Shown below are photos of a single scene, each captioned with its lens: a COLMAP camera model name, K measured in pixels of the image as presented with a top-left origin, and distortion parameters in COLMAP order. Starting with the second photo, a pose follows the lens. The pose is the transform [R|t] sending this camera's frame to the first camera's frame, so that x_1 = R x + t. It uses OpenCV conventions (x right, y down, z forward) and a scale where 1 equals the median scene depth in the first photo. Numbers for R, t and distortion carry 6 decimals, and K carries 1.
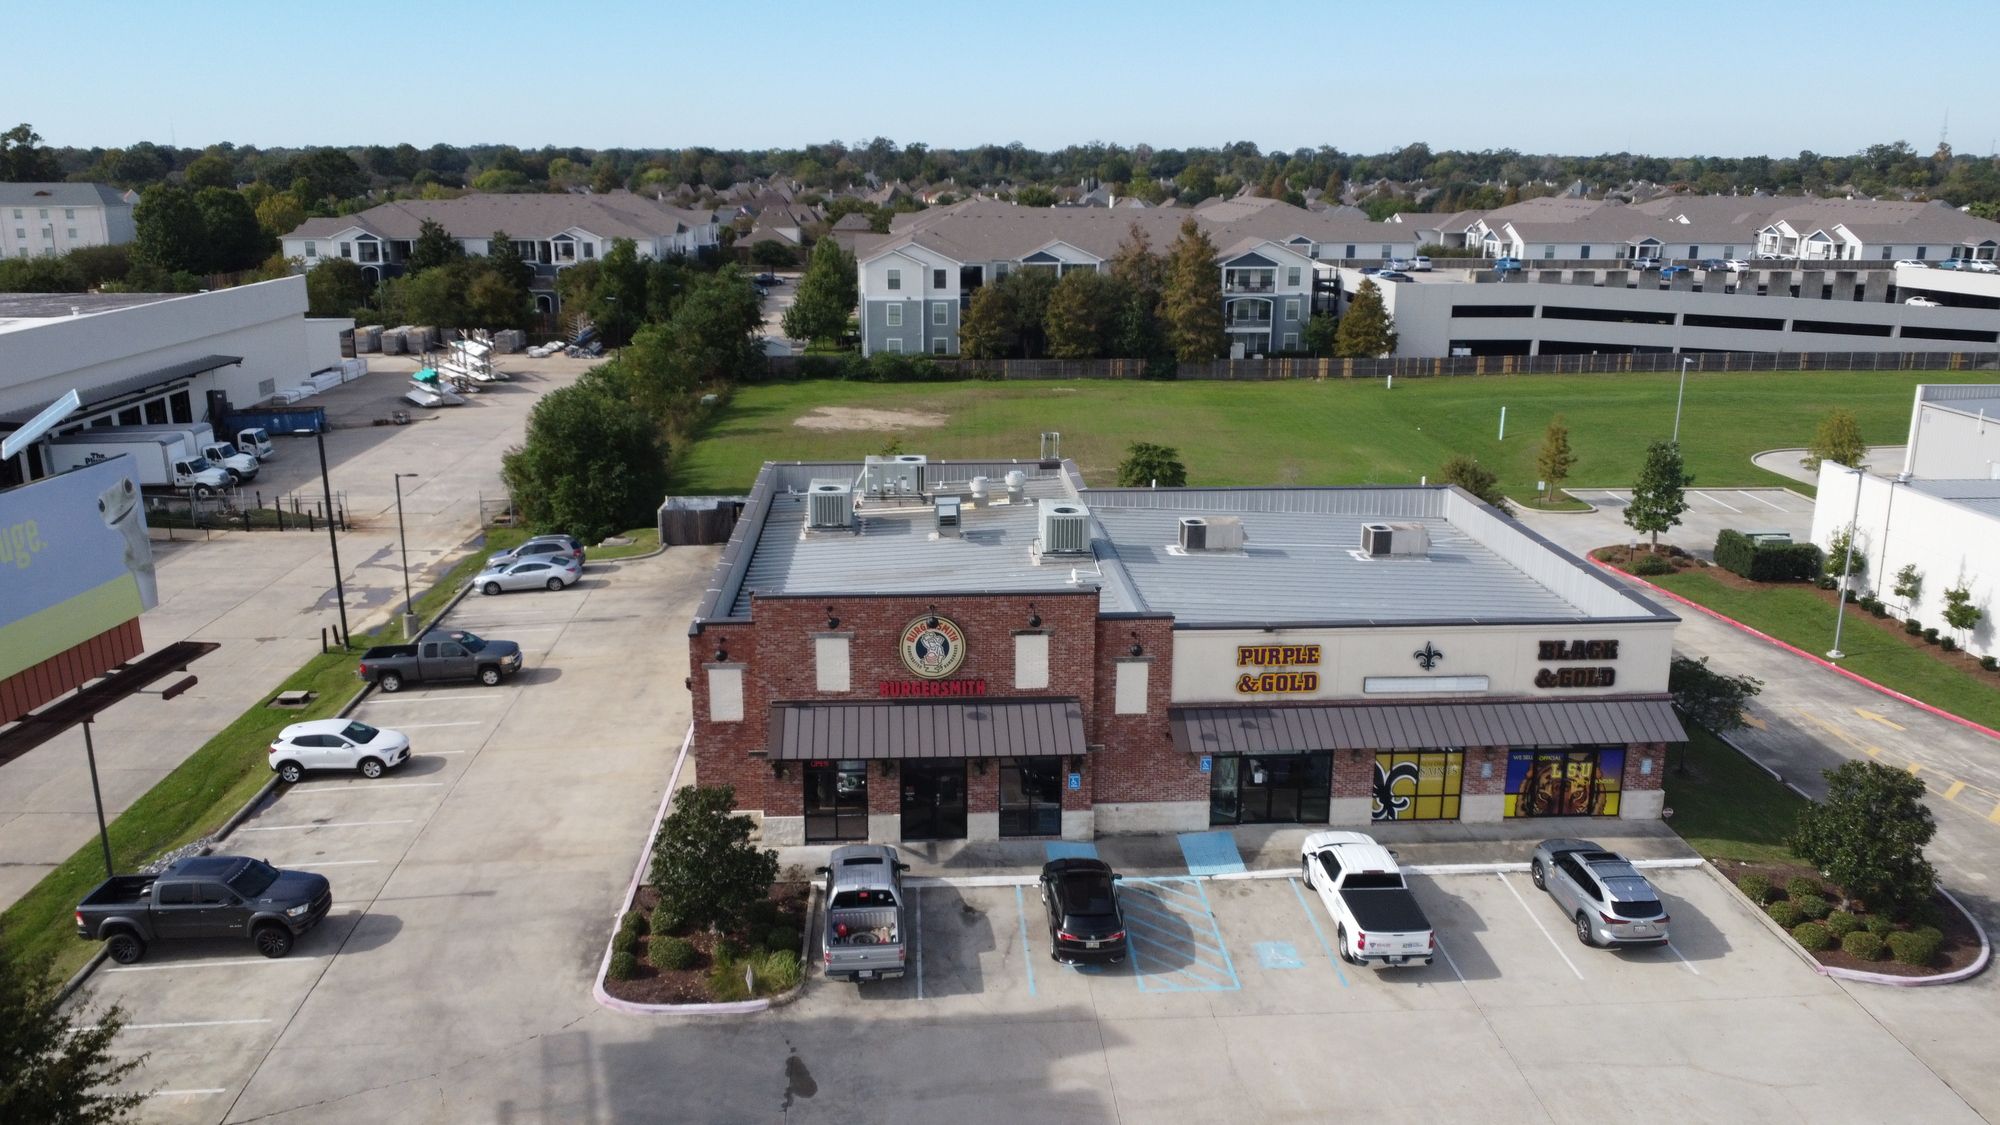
lens RADIAL K [[1512.2, 0, 1001.2], [0, 1512.2, 560.3], [0, 0, 1]] dist [0.001931, -0.011408]
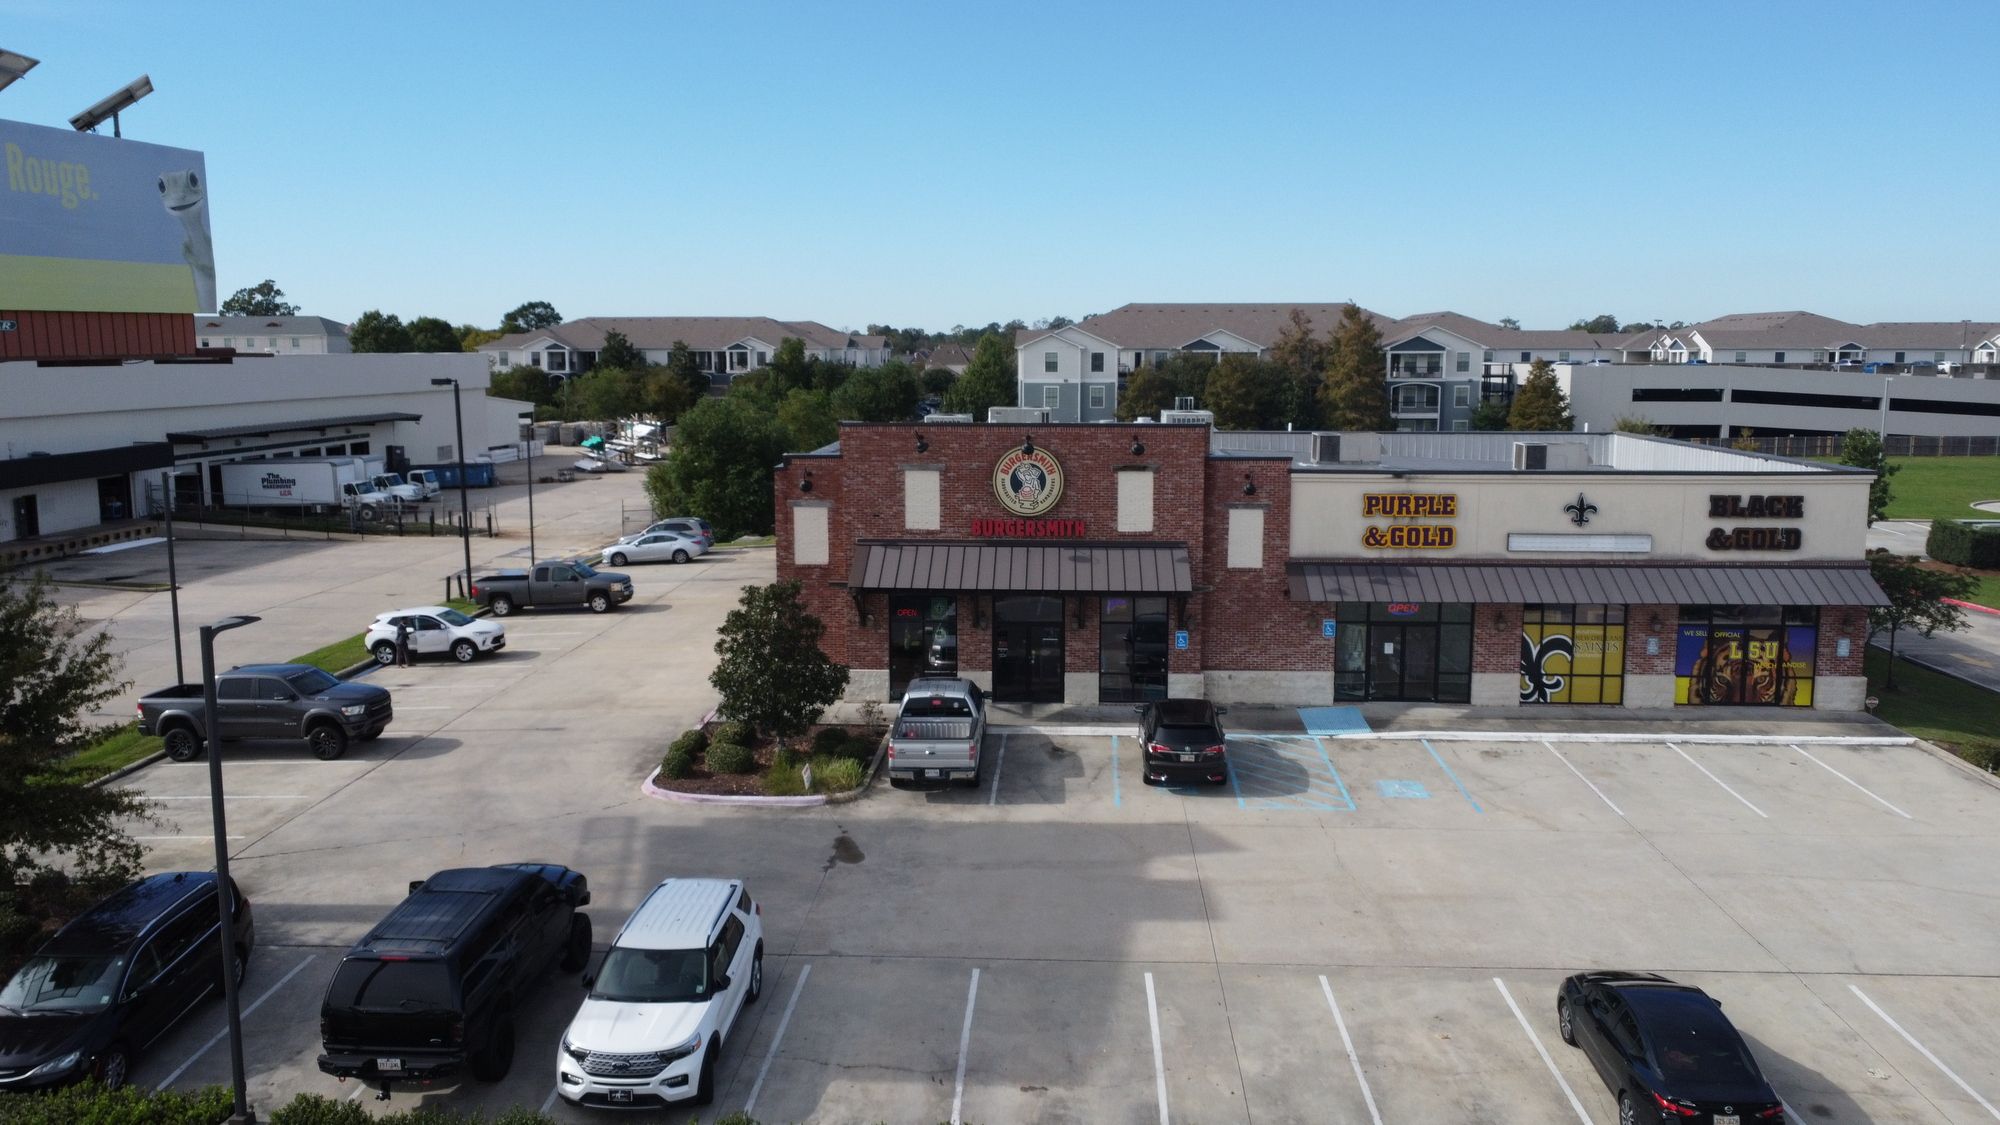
lens RADIAL K [[1512.2, 0, 1001.1], [0, 1512.2, 558.7], [0, 0, 1]] dist [0.001931, -0.011408]
pose [[0.993130, 0.011170, -0.116479, 0.040810], [-0.025286, 0.992401, -0.120422, 0.187486], [0.114249, 0.122540, 0.985866, 0.070883]]
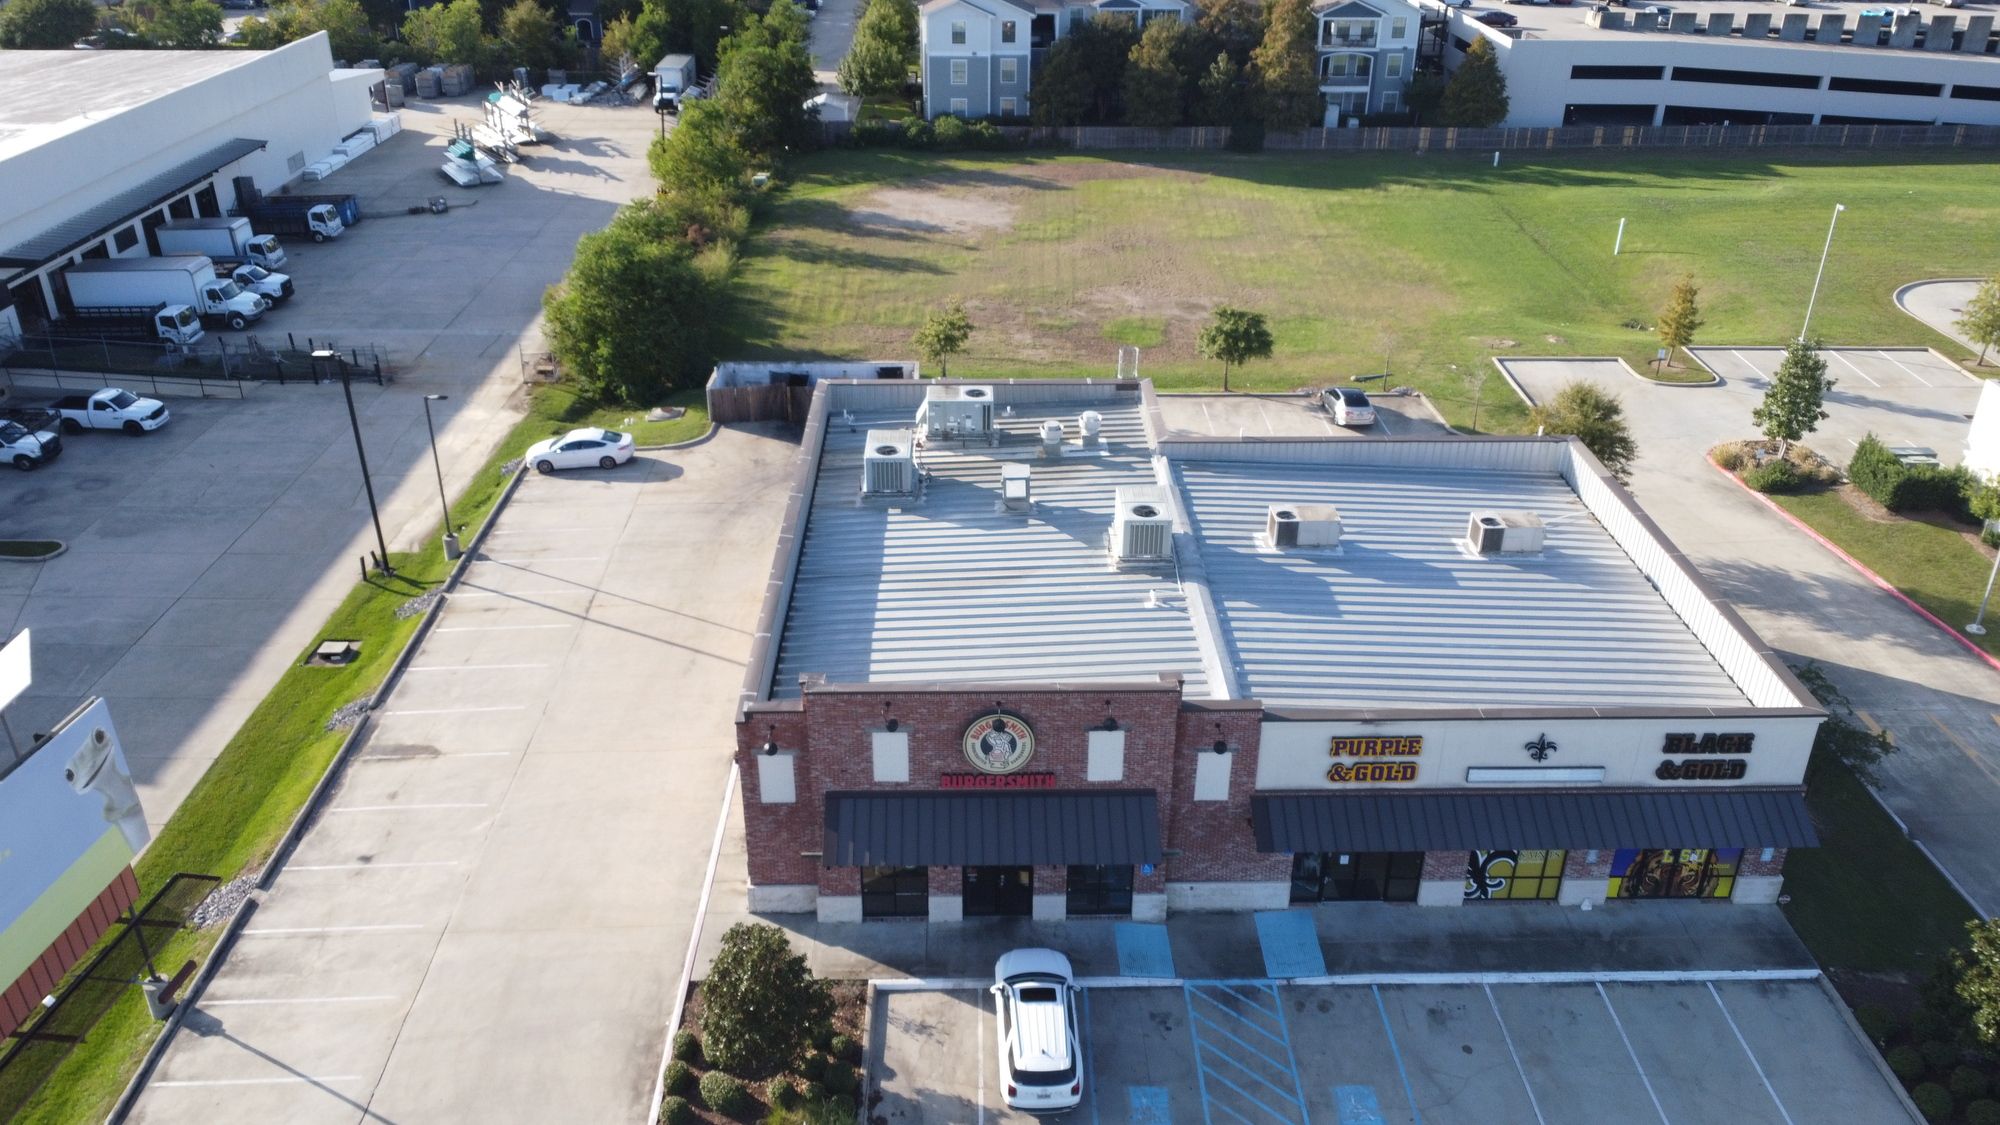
lens RADIAL K [[1512.2, 0, 1001.7], [0, 1512.2, 557.7], [0, 0, 1]] dist [0.001931, -0.011408]
pose [[0.999047, 0.021942, -0.037737, -0.009615], [-0.013182, 0.975775, 0.218378, -0.218569], [0.041615, -0.217672, 0.975134, 0.109110]]
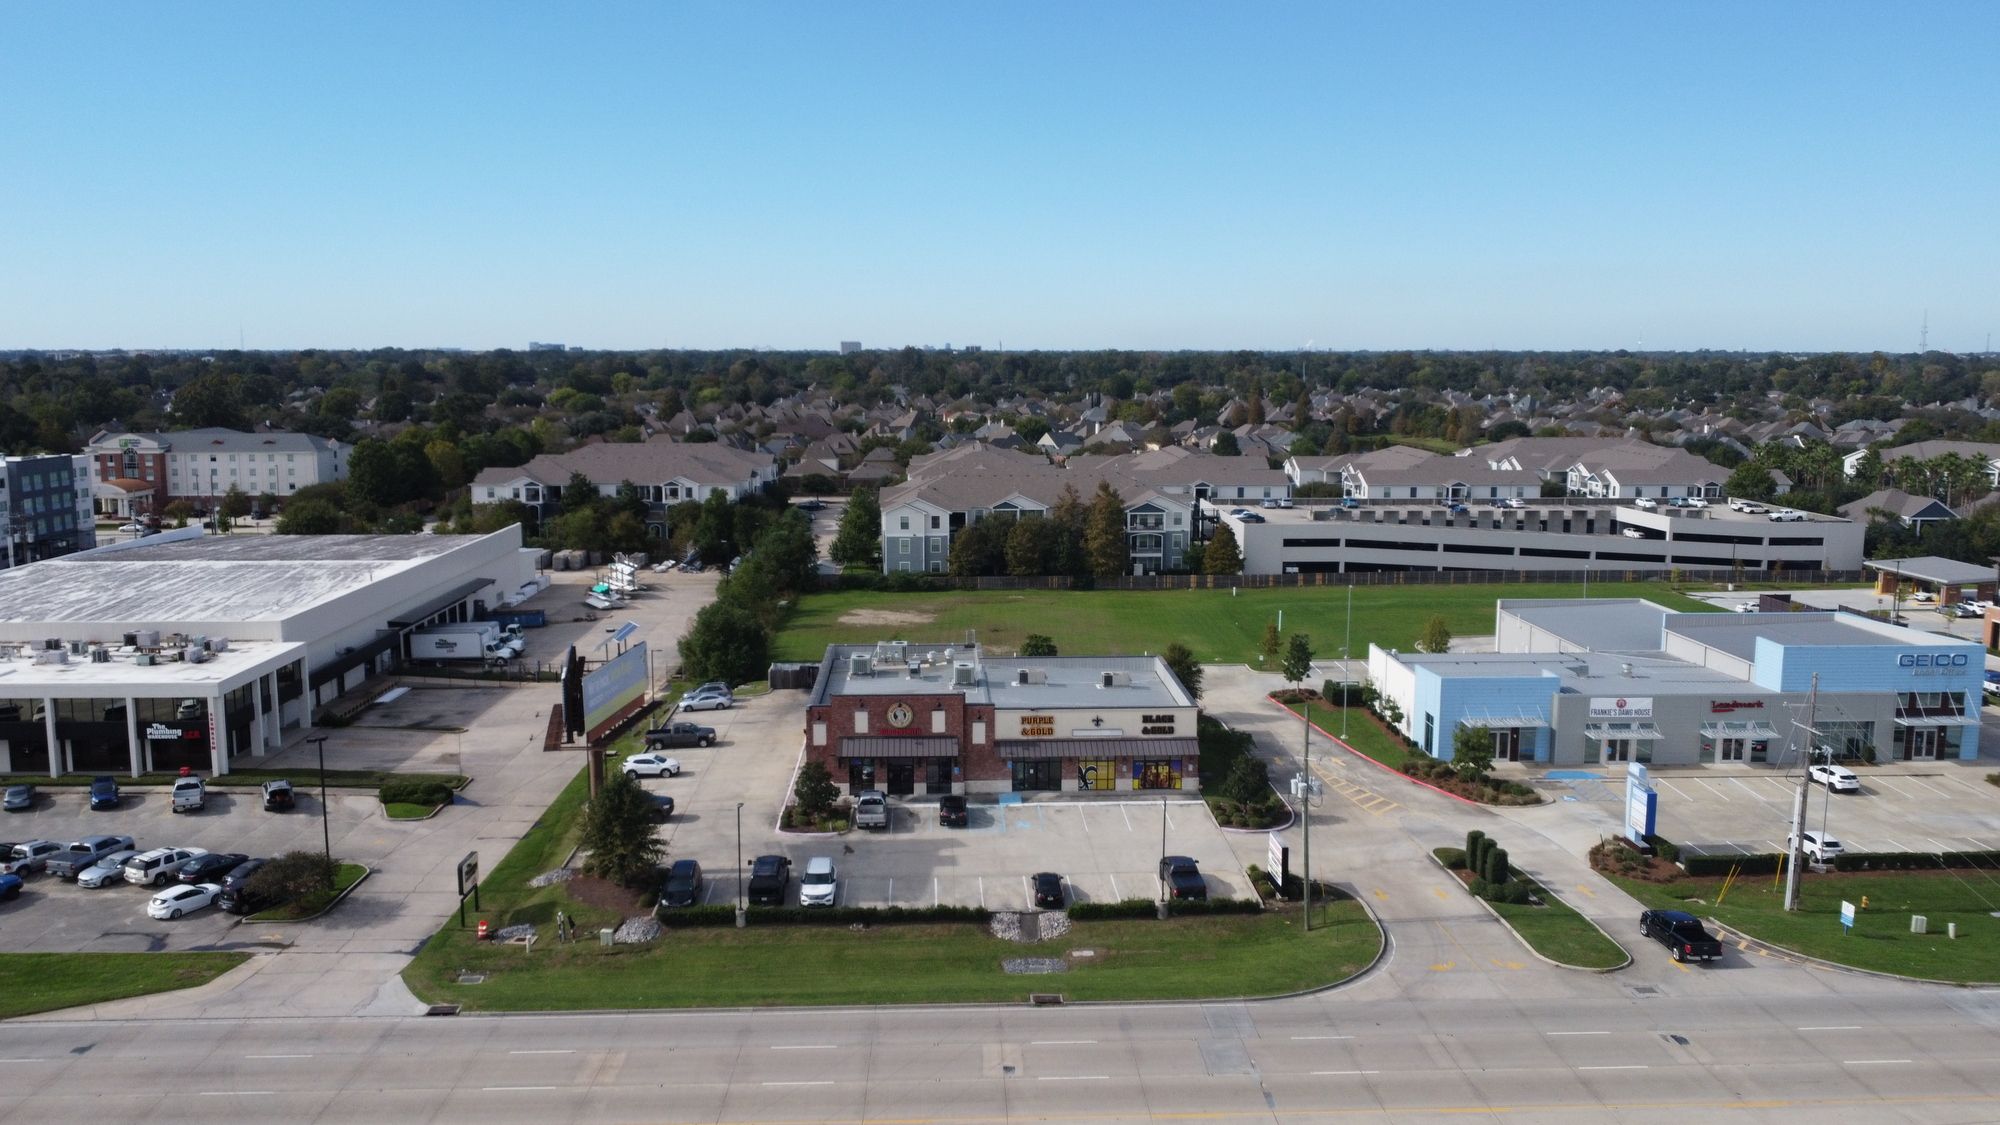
lens RADIAL K [[1512.2, 0, 1000.3], [0, 1512.2, 578.5], [0, 0, 1]] dist [0.001931, -0.011408]
pose [[0.999796, -0.000598, -0.020211, 0.154092], [-0.001612, 0.994021, -0.109178, 0.091877], [0.020156, 0.109189, 0.993817, -1.374001]]
